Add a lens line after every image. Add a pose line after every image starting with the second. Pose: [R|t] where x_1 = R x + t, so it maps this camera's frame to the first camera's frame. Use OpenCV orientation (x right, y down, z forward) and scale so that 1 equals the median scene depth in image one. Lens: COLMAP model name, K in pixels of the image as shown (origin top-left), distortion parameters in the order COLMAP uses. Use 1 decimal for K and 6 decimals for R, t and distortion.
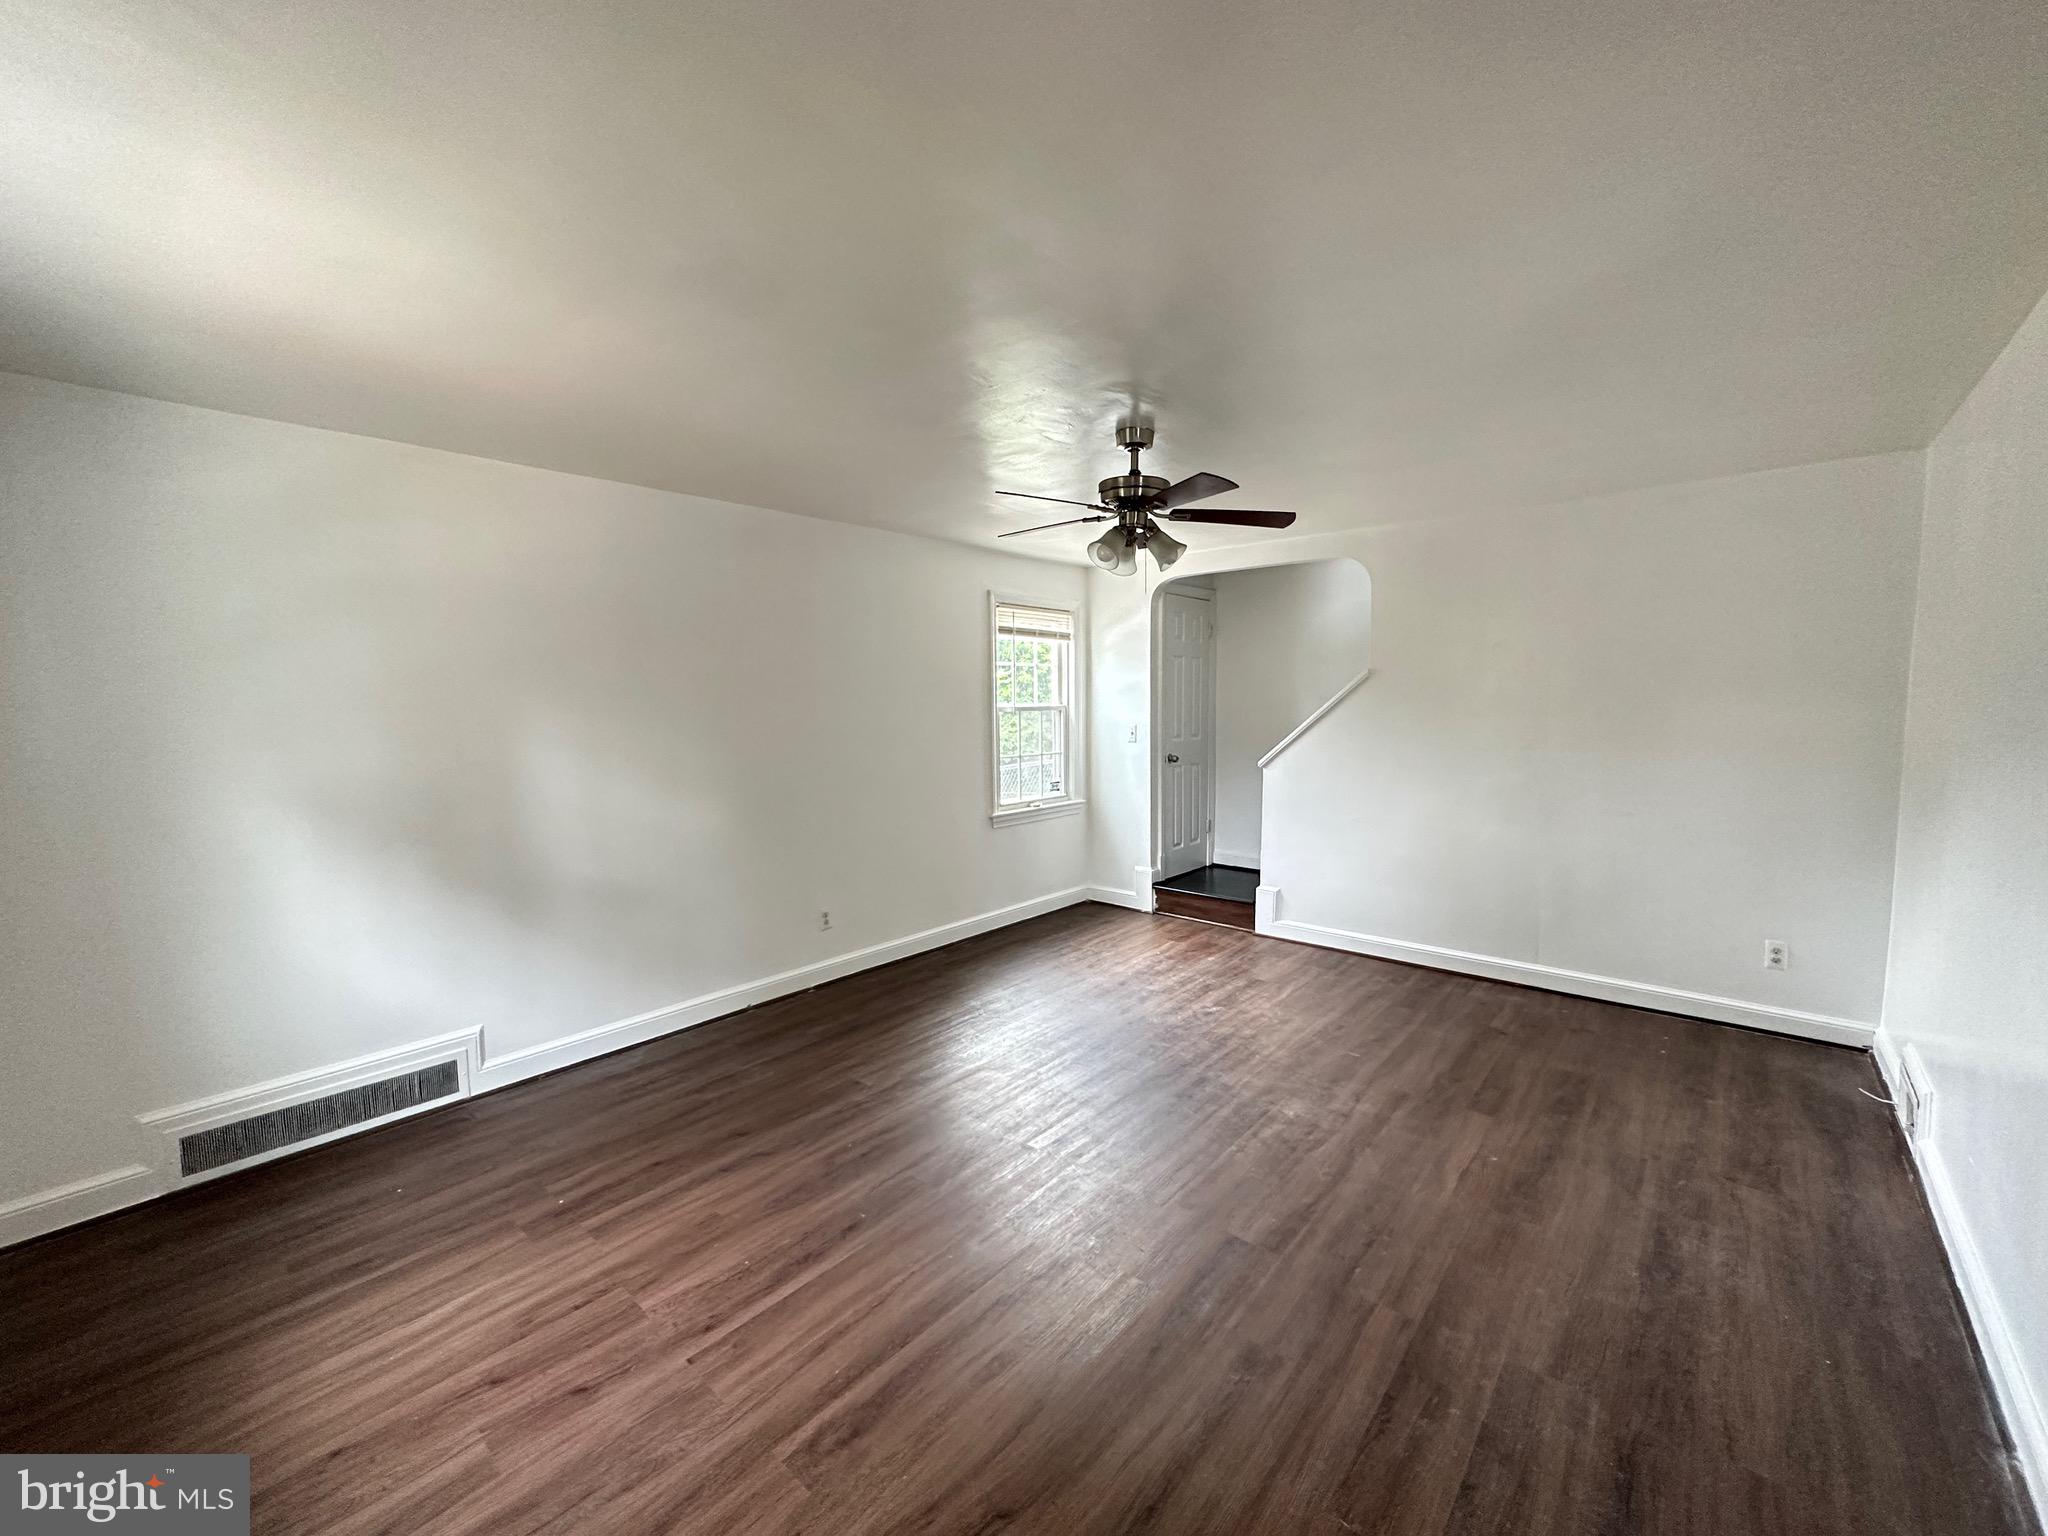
lens RADIAL K [[821.0, 0, 1026.2], [0, 821.0, 769.9], [0, 0, 1]] dist [-0.003188, 0.000128]
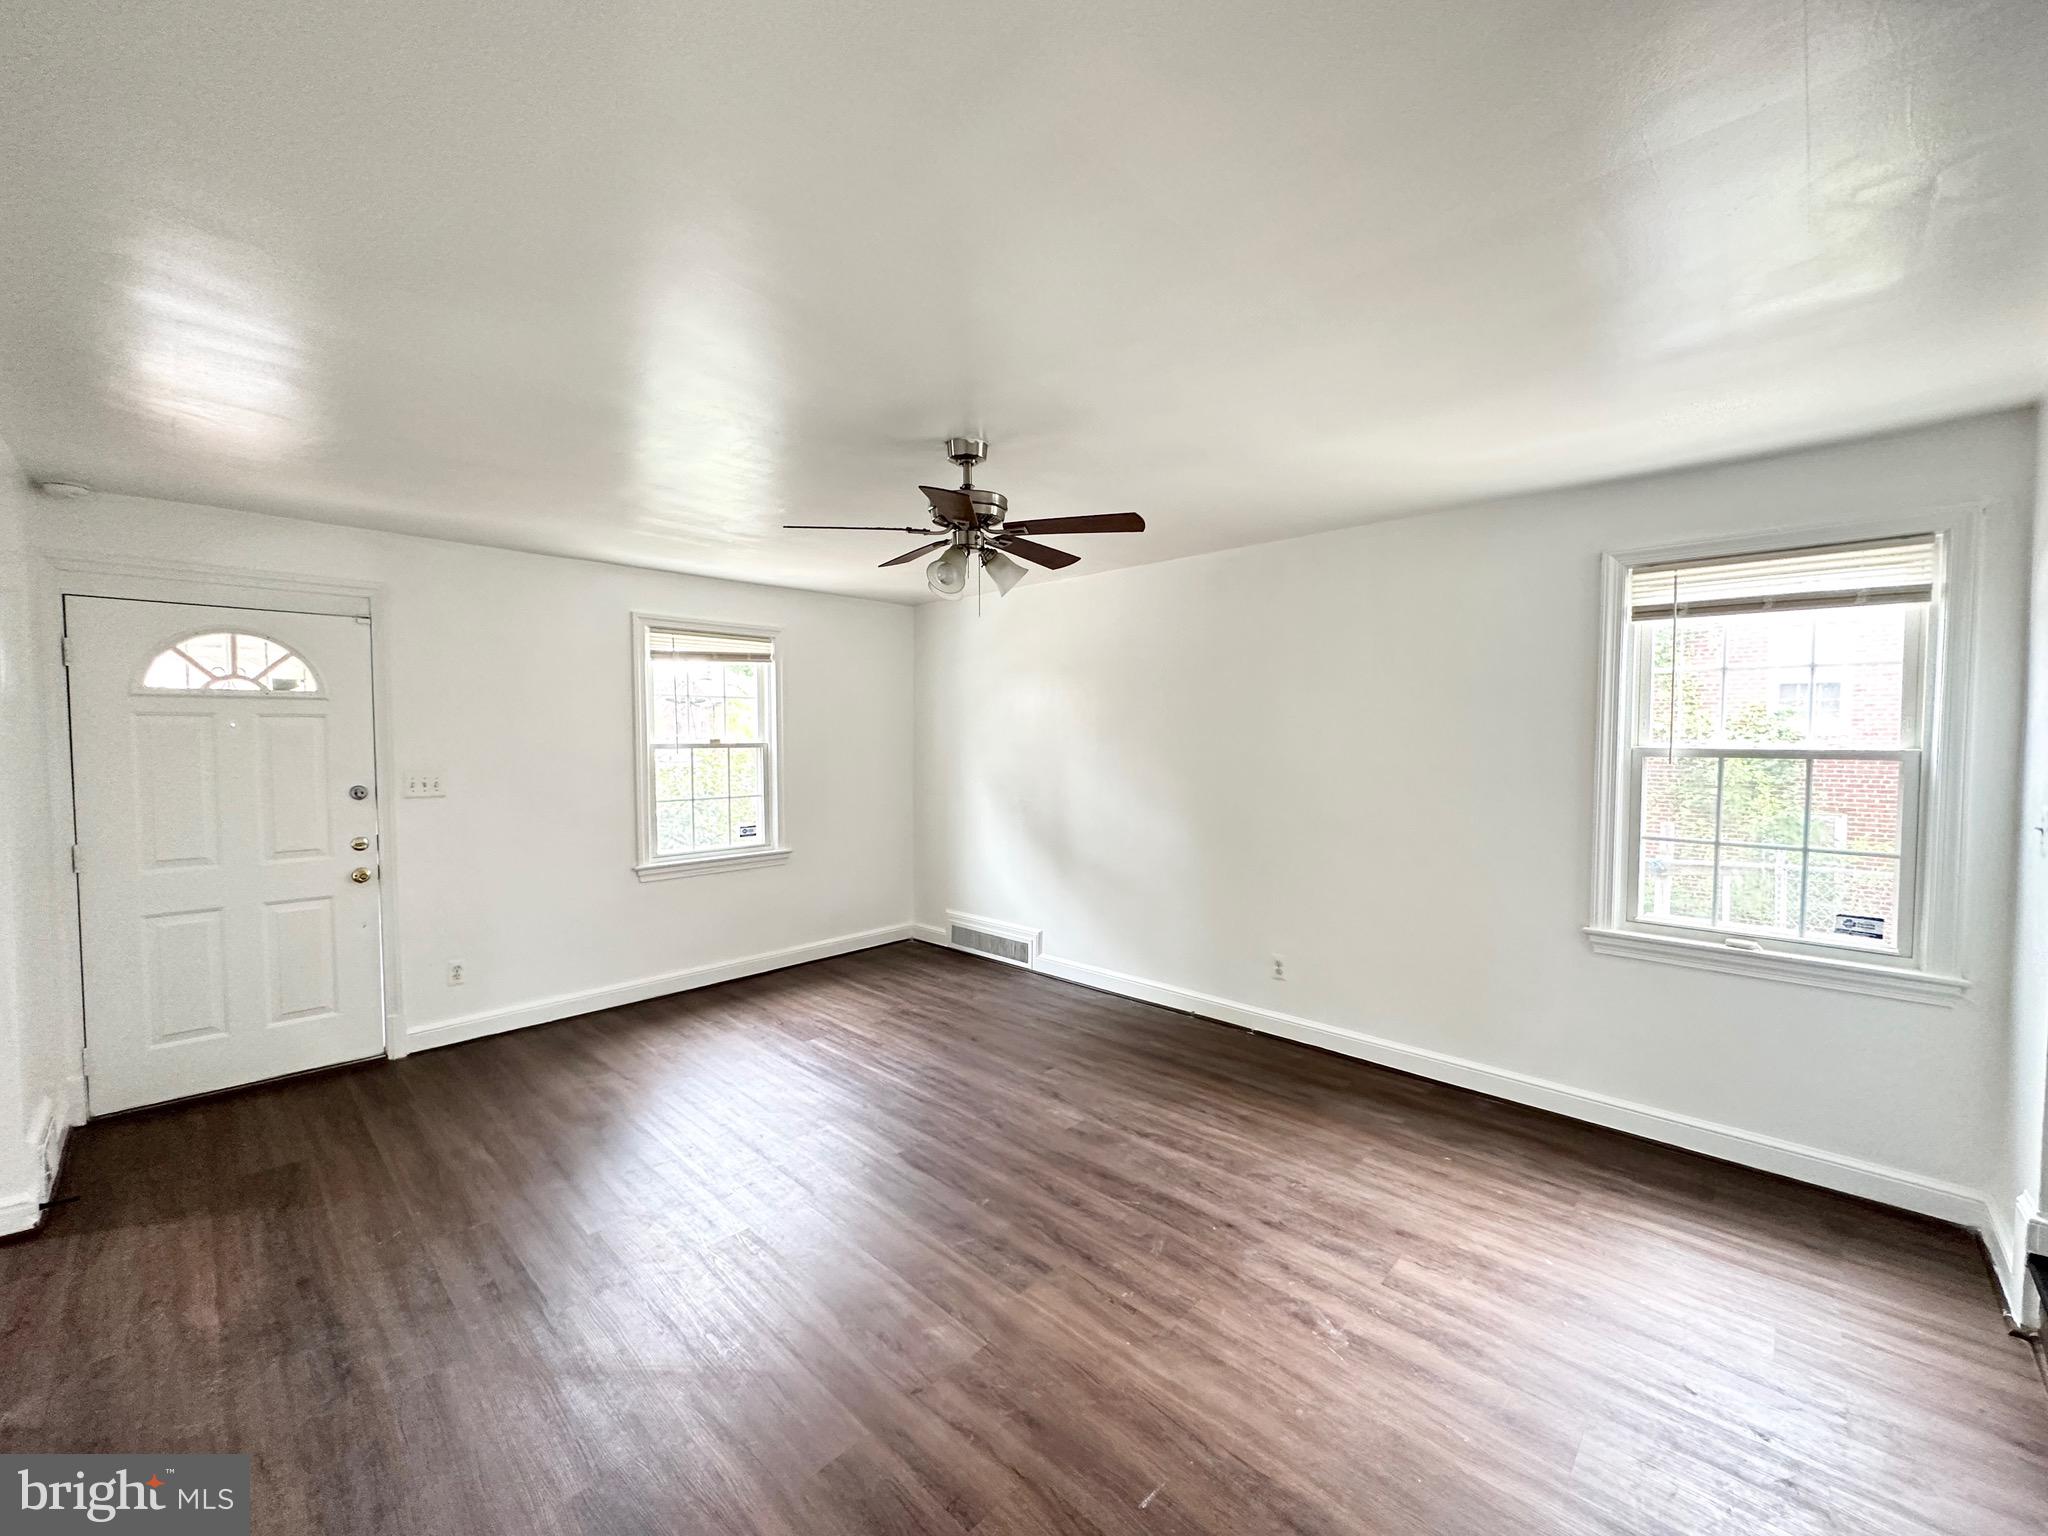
lens RADIAL K [[821.0, 0, 1018.1], [0, 821.0, 763.7], [0, 0, 1]] dist [-0.003188, 0.000128]
pose [[-0.056266, 0.050144, -0.997156, 0.860136], [-0.084123, 0.994948, 0.054780, -0.092469], [0.994866, 0.086966, -0.051763, 0.924044]]
